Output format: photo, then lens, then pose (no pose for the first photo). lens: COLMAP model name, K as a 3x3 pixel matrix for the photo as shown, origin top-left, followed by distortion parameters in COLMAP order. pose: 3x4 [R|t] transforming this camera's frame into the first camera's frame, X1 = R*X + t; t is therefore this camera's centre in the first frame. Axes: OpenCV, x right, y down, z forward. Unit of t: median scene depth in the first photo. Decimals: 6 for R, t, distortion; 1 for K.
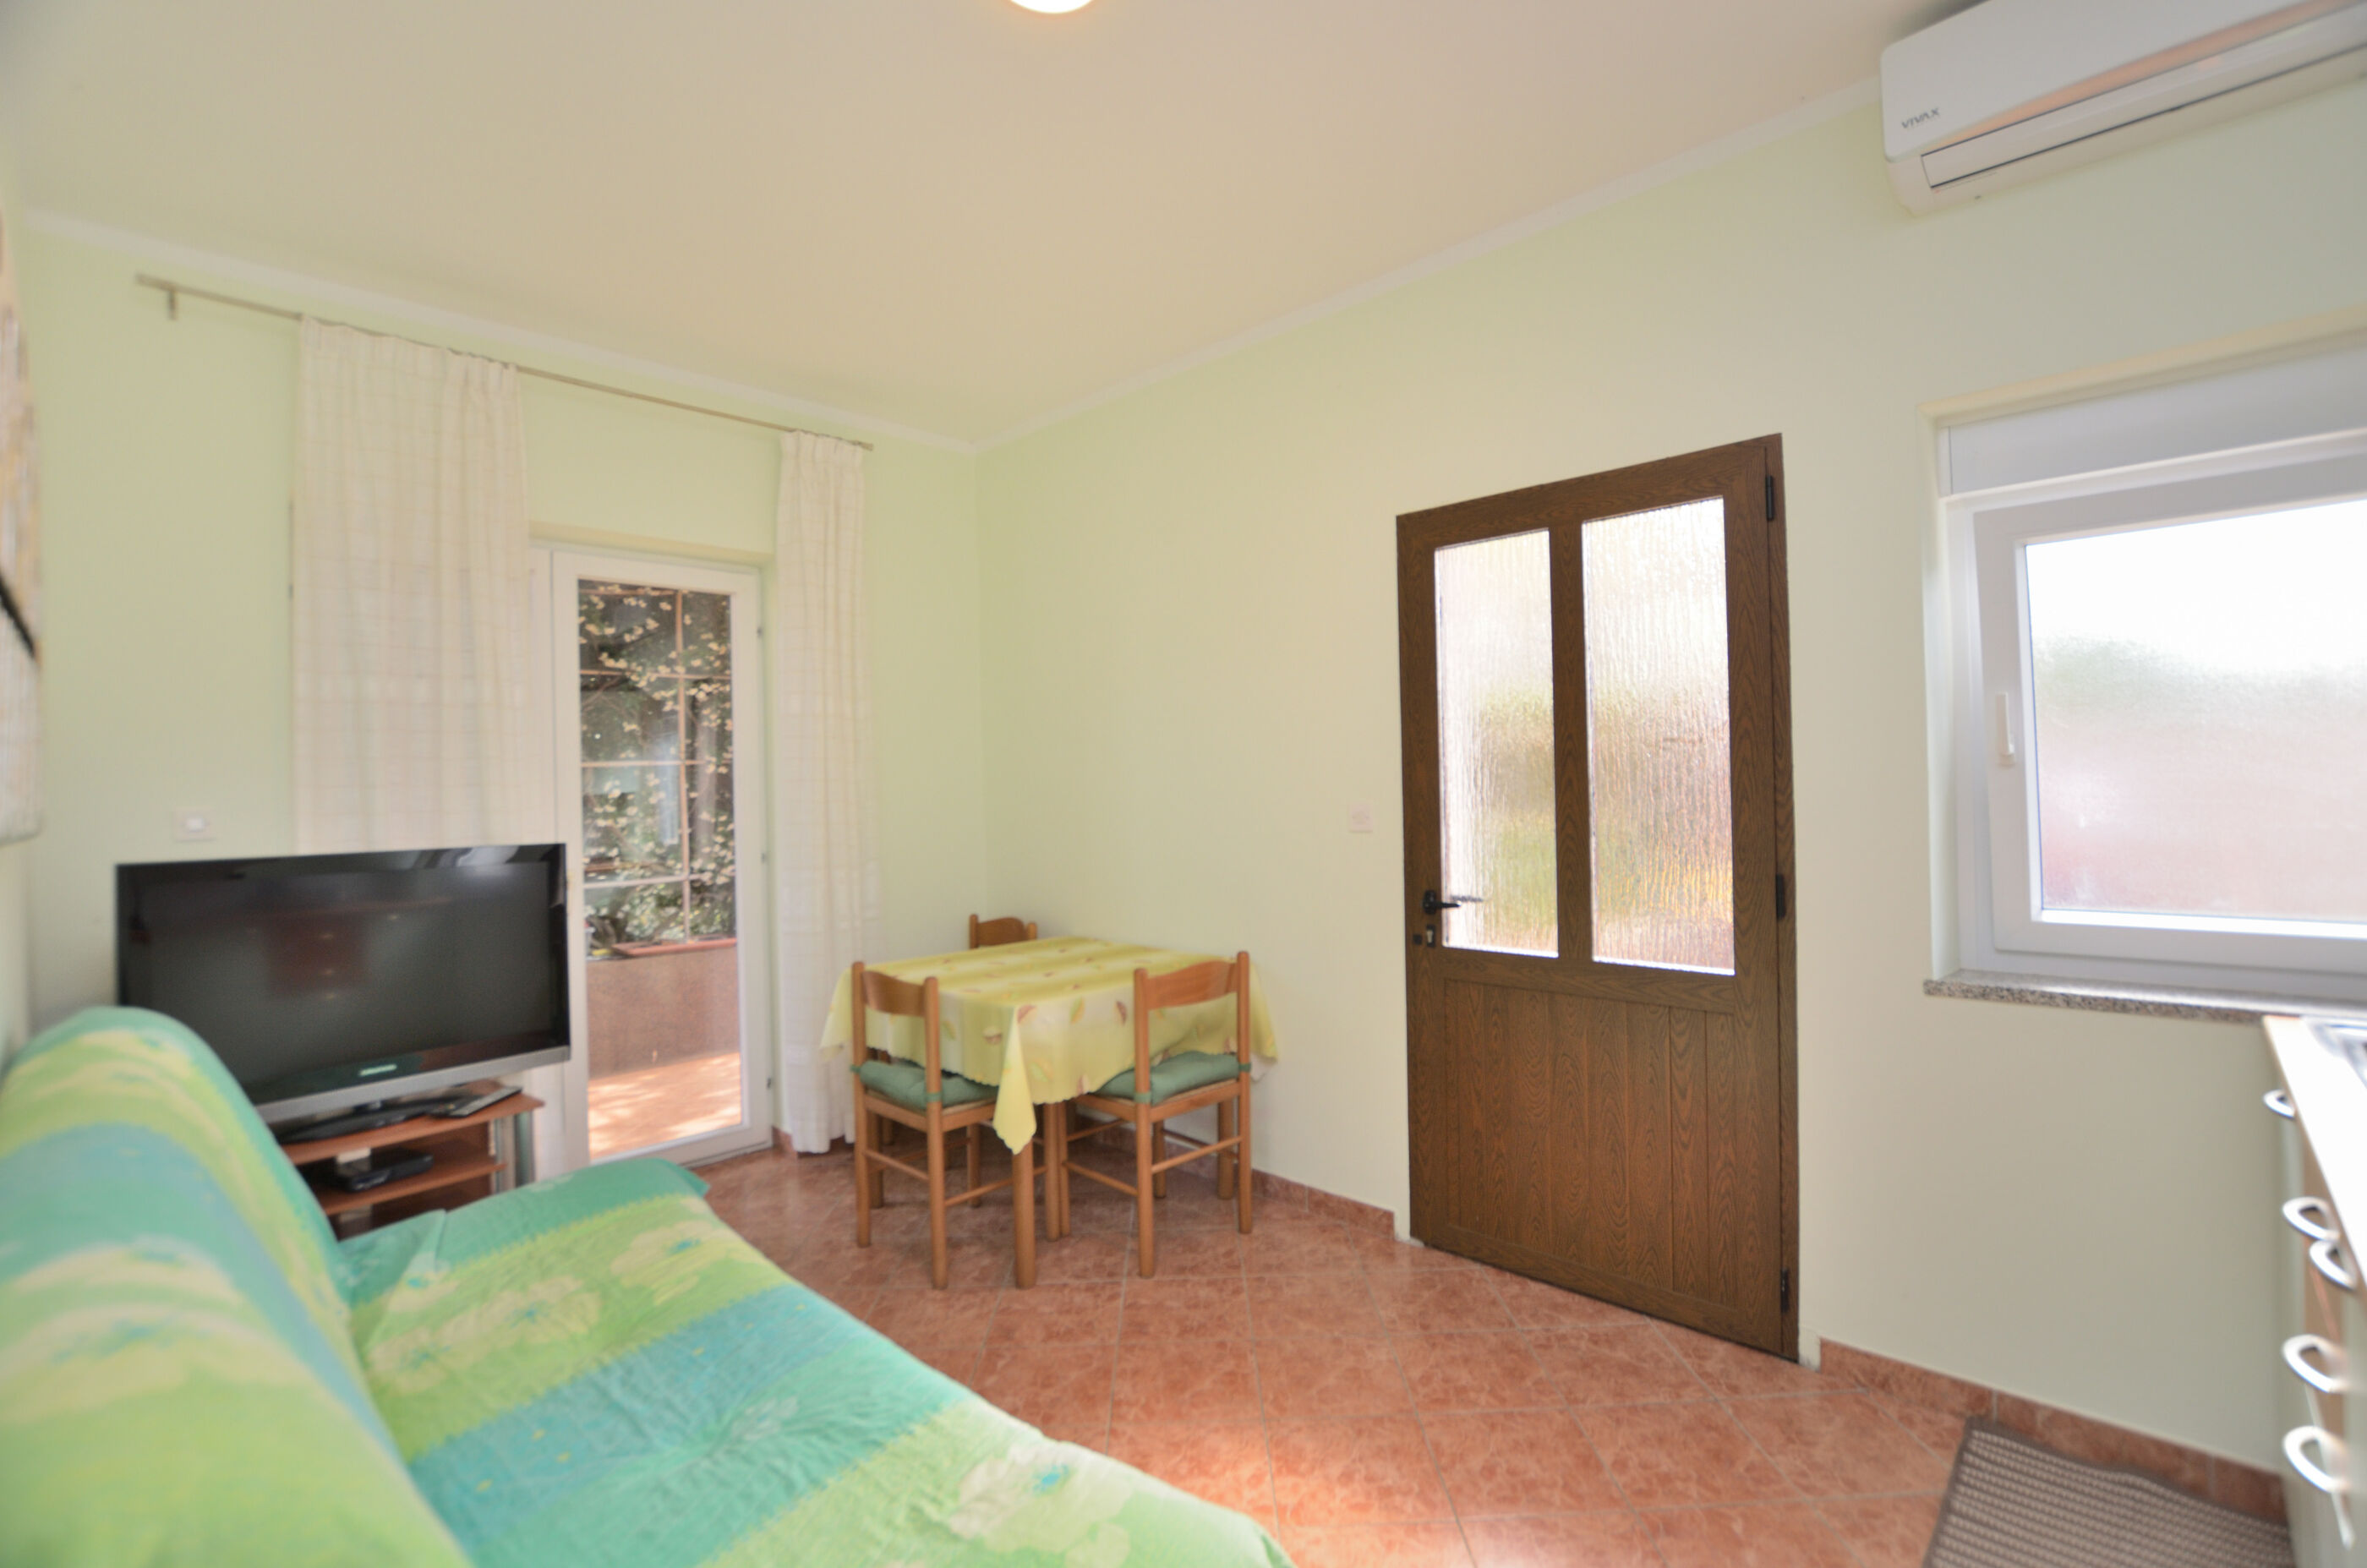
lens RADIAL K [[1046.9, 0, 1204.8], [0, 1046.9, 779.7], [0, 0, 1]] dist [-0.035221, 0.006788]
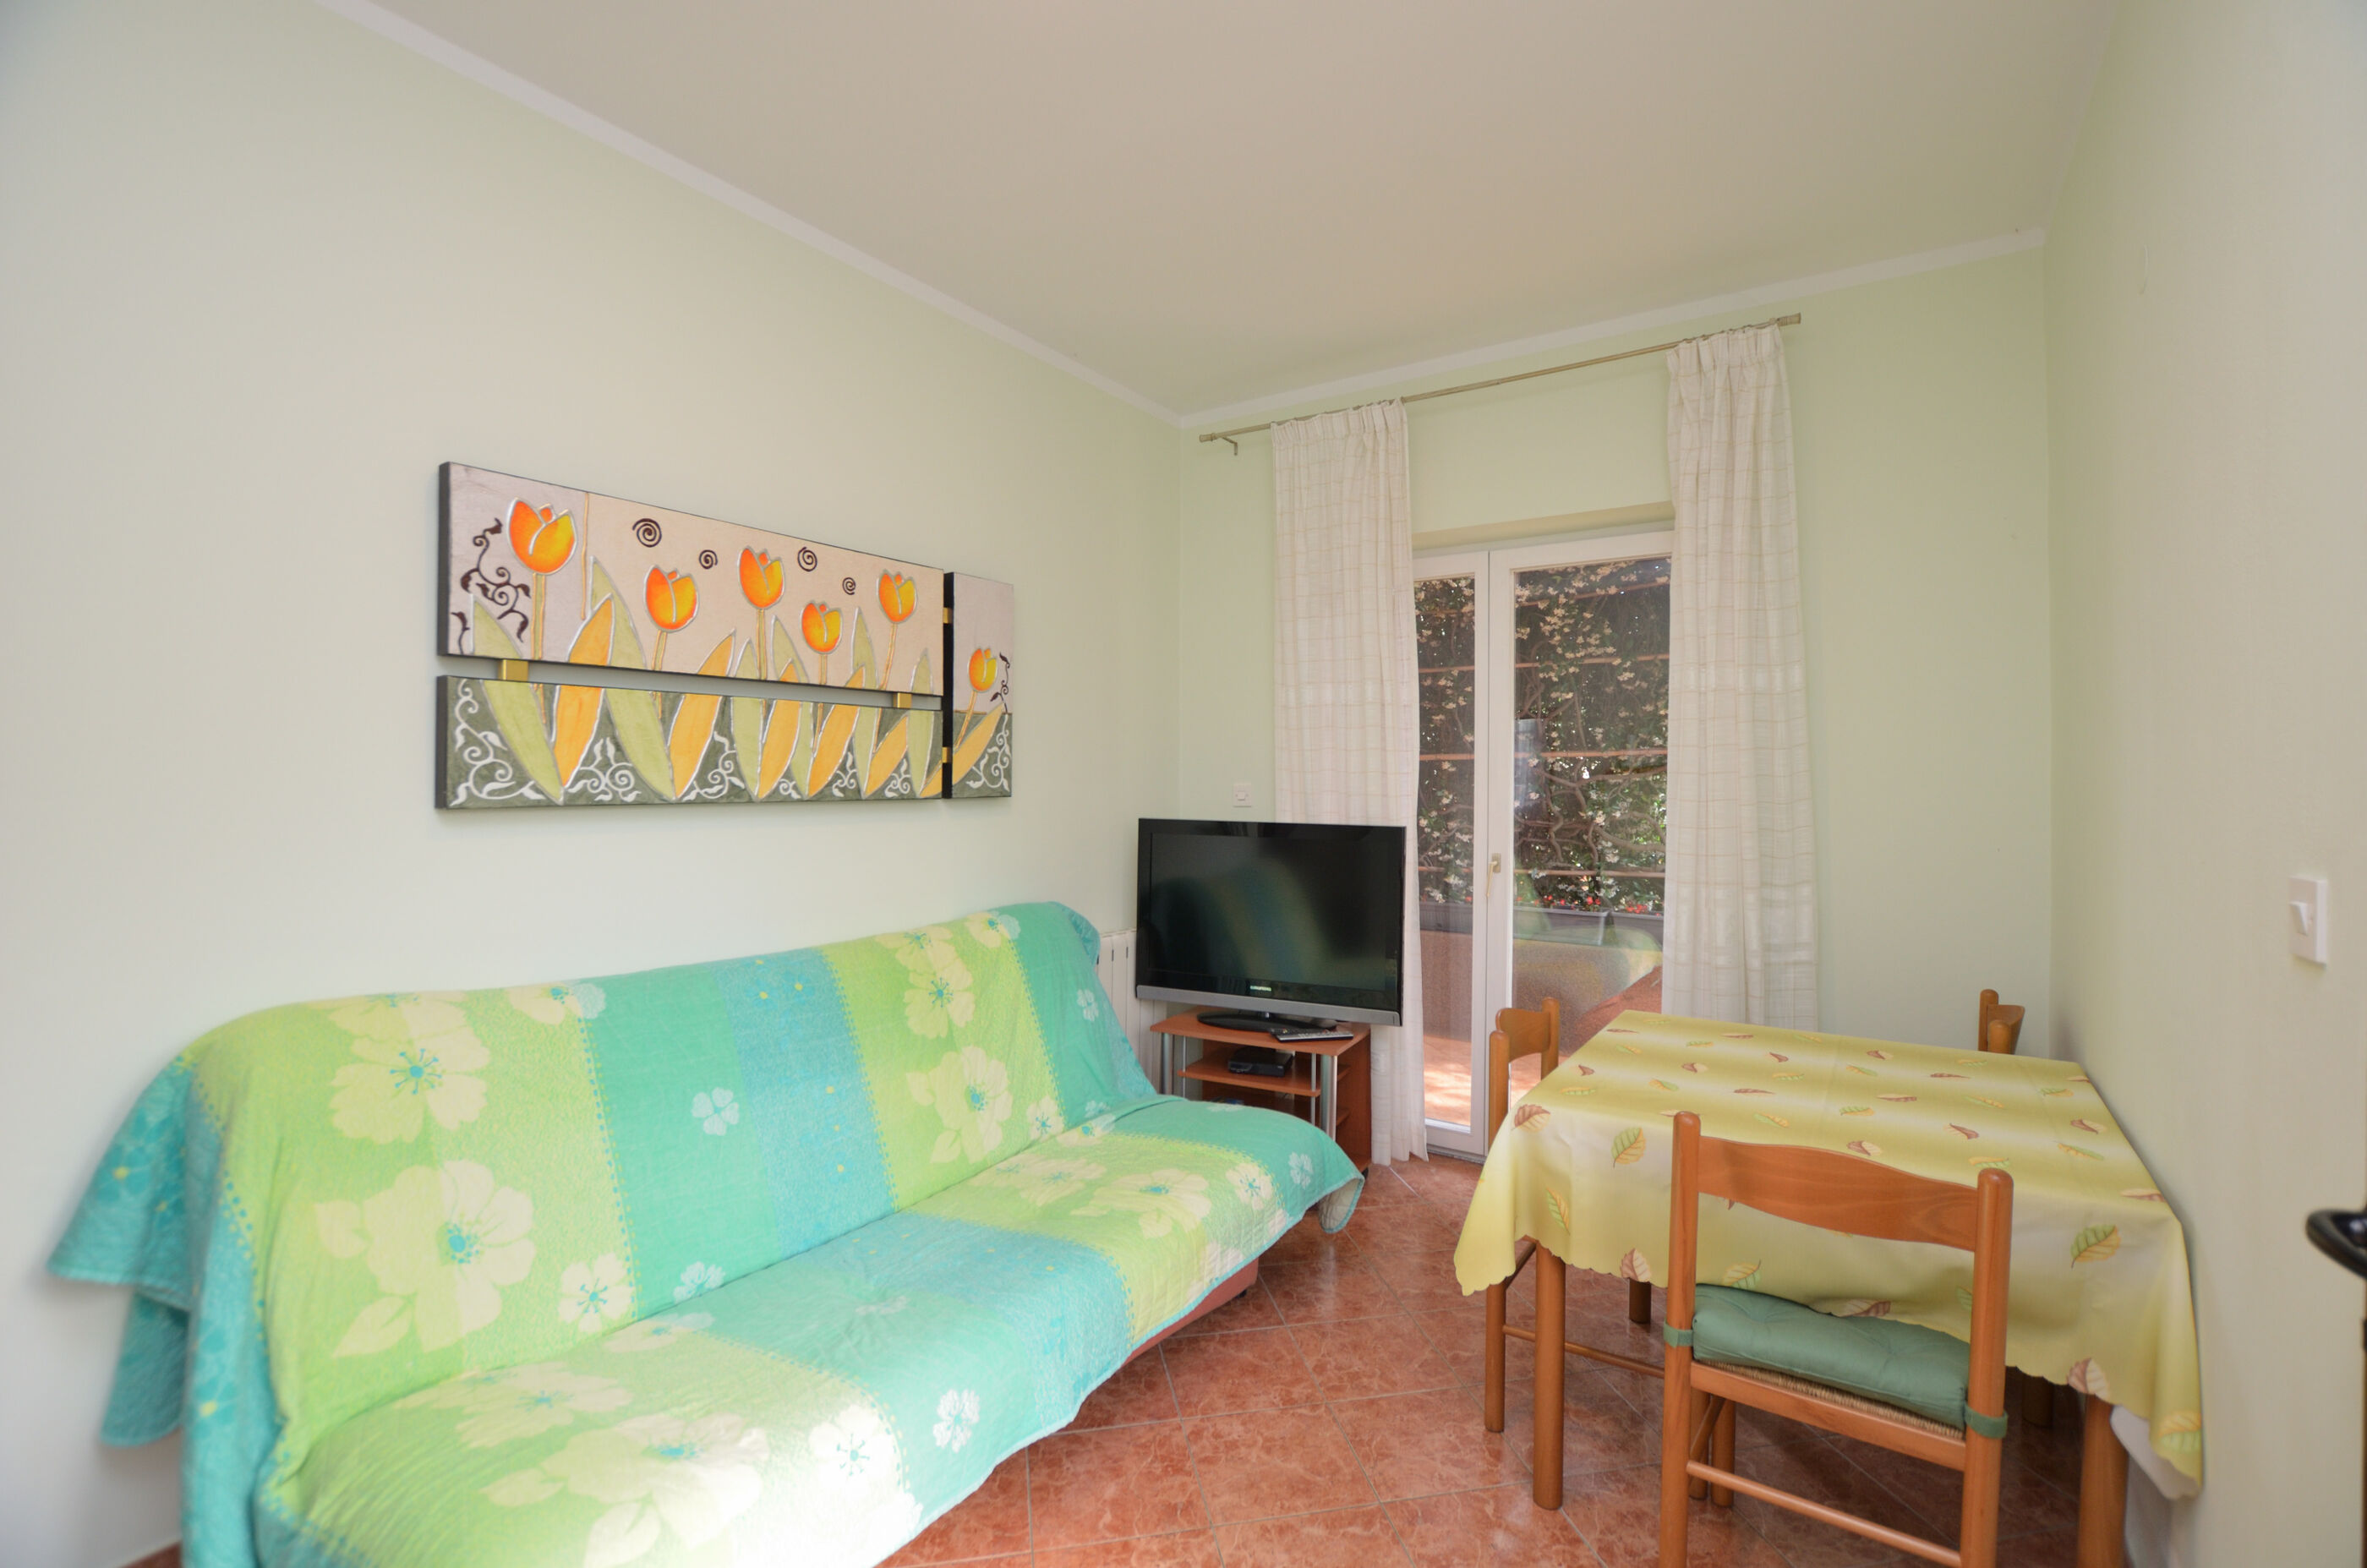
lens RADIAL K [[1046.9, 0, 1204.8], [0, 1046.9, 779.7], [0, 0, 1]] dist [-0.035221, 0.006788]
pose [[0.165942, 0.026973, -0.985767, 0.491145], [-0.005706, 0.999635, 0.026392, -0.019270], [0.986119, 0.001245, 0.166035, 0.698227]]
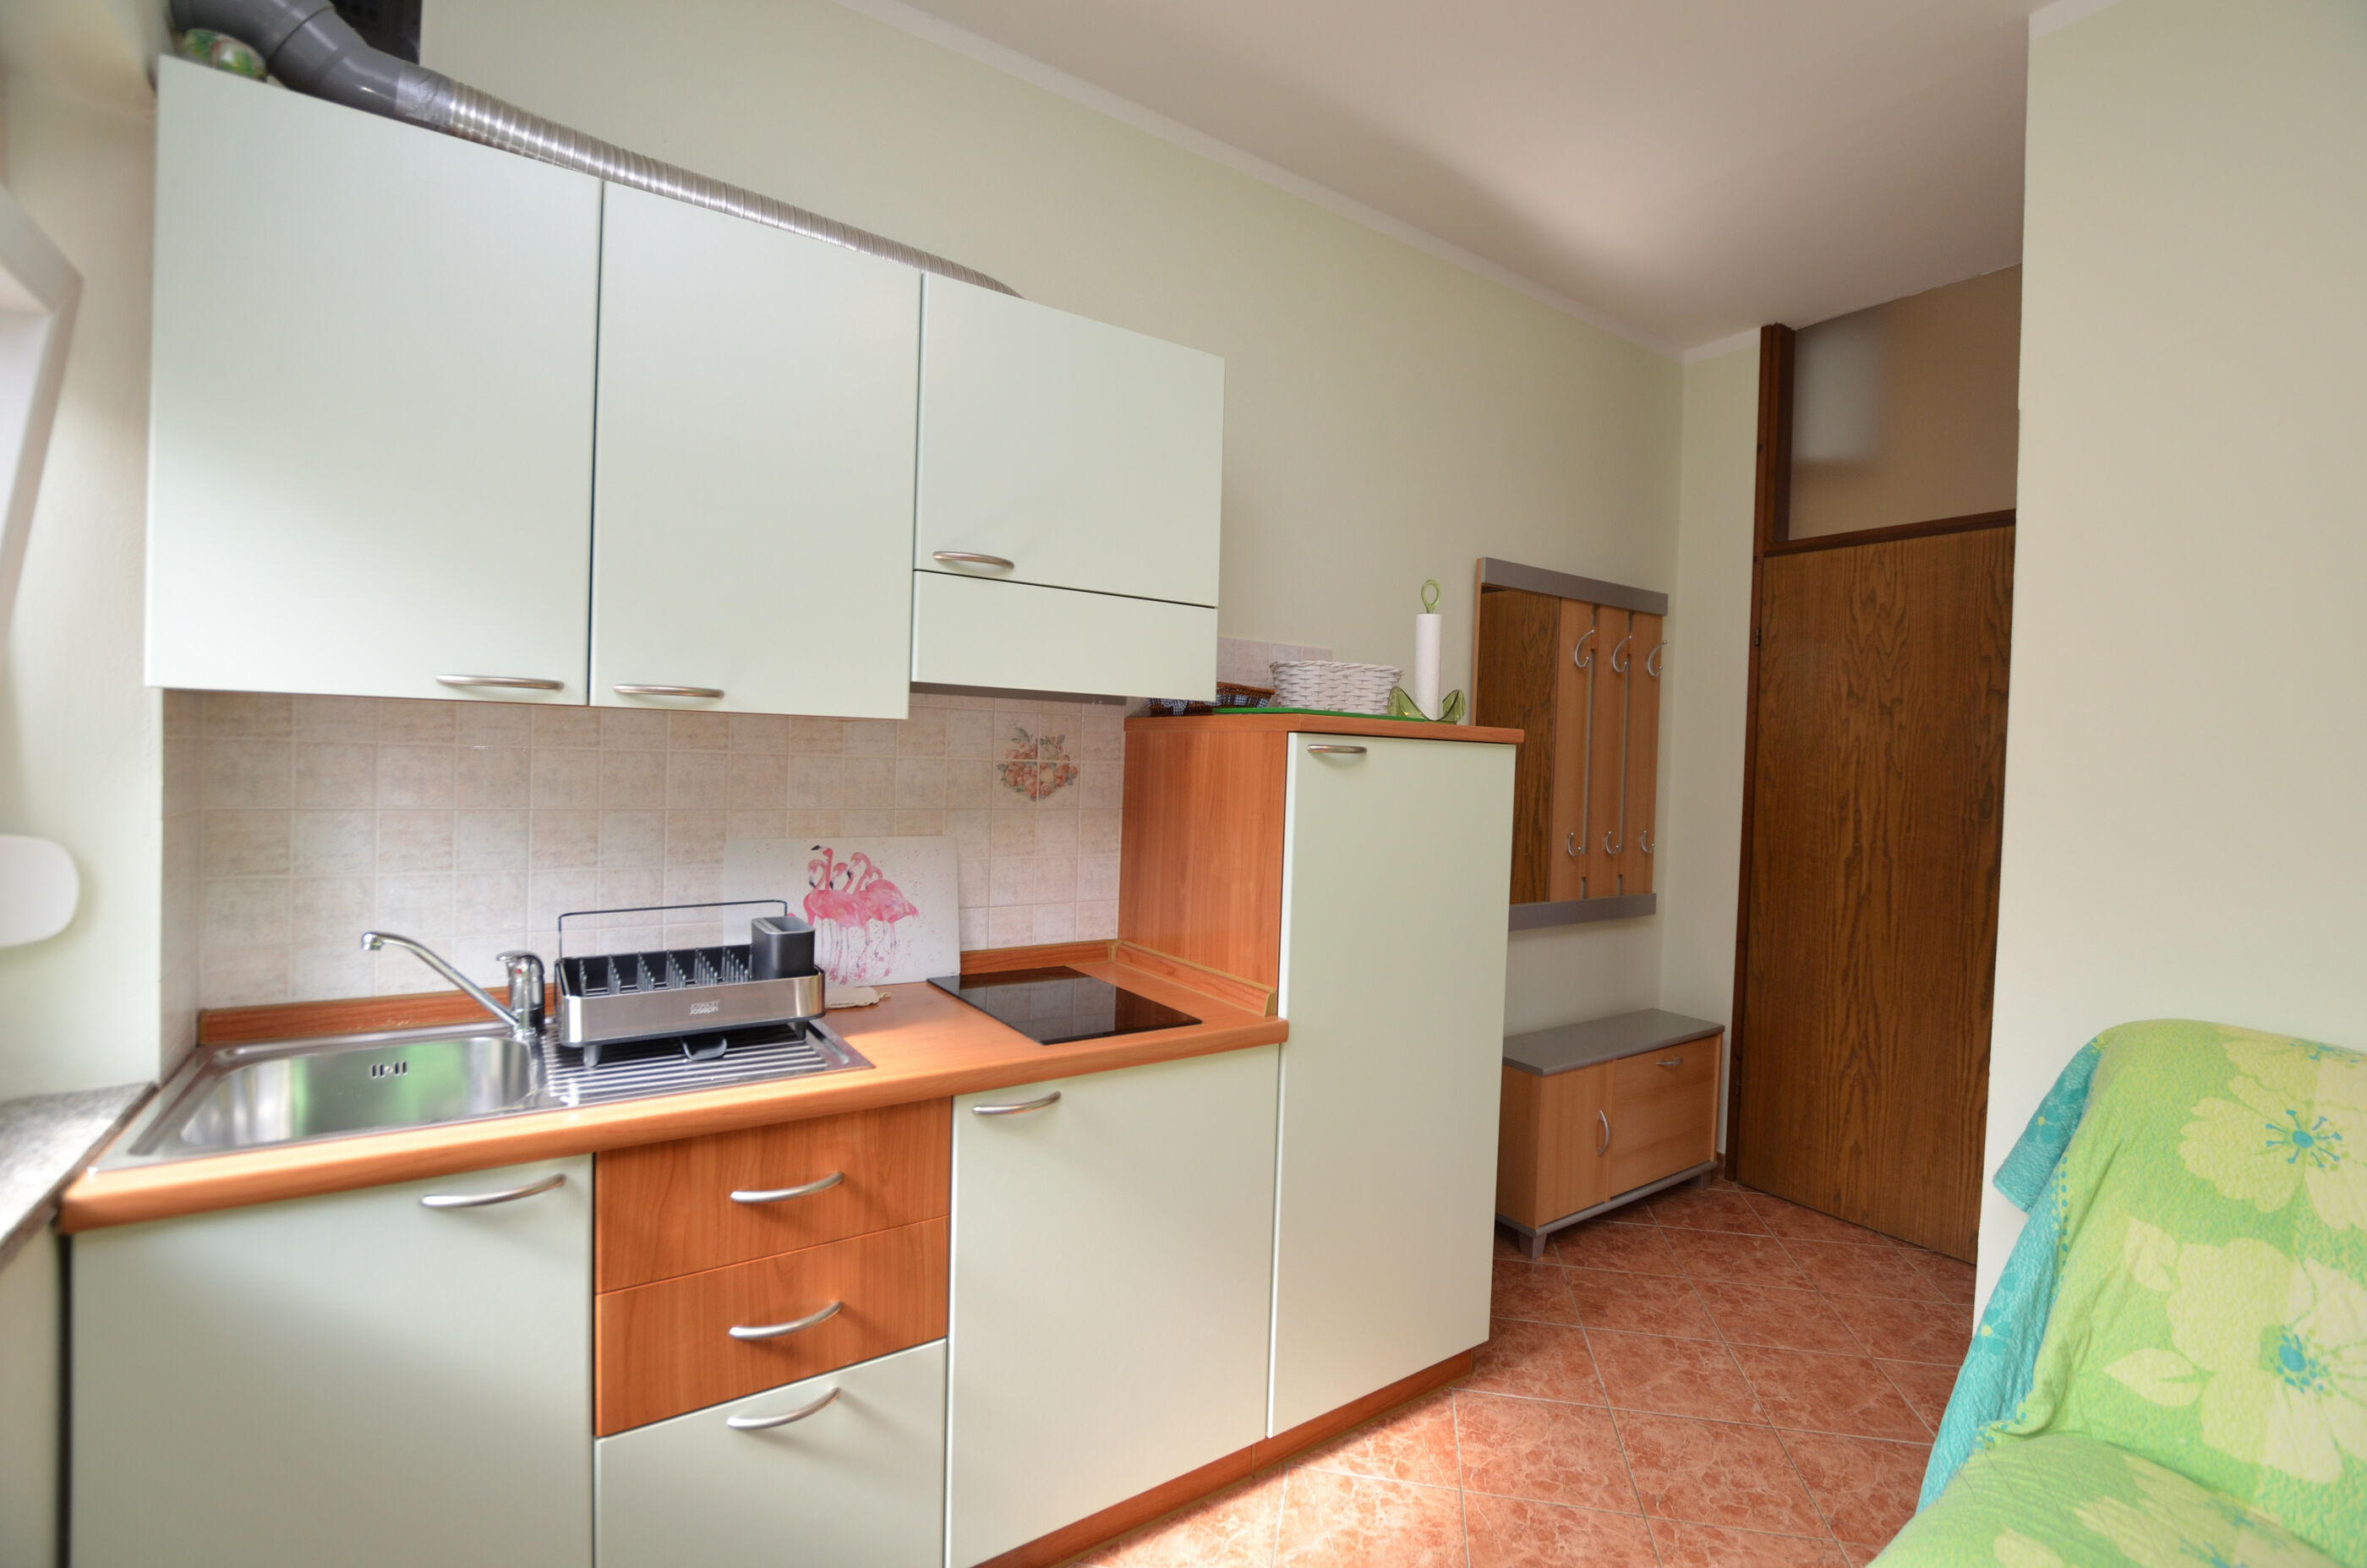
lens RADIAL K [[1046.9, 0, 1204.8], [0, 1046.9, 779.7], [0, 0, 1]] dist [-0.035221, 0.006788]
pose [[-0.975244, -0.013692, 0.220708, 0.218785], [-0.010442, 0.999819, 0.015881, -0.006599], [-0.220886, 0.013183, -0.975211, 0.965222]]
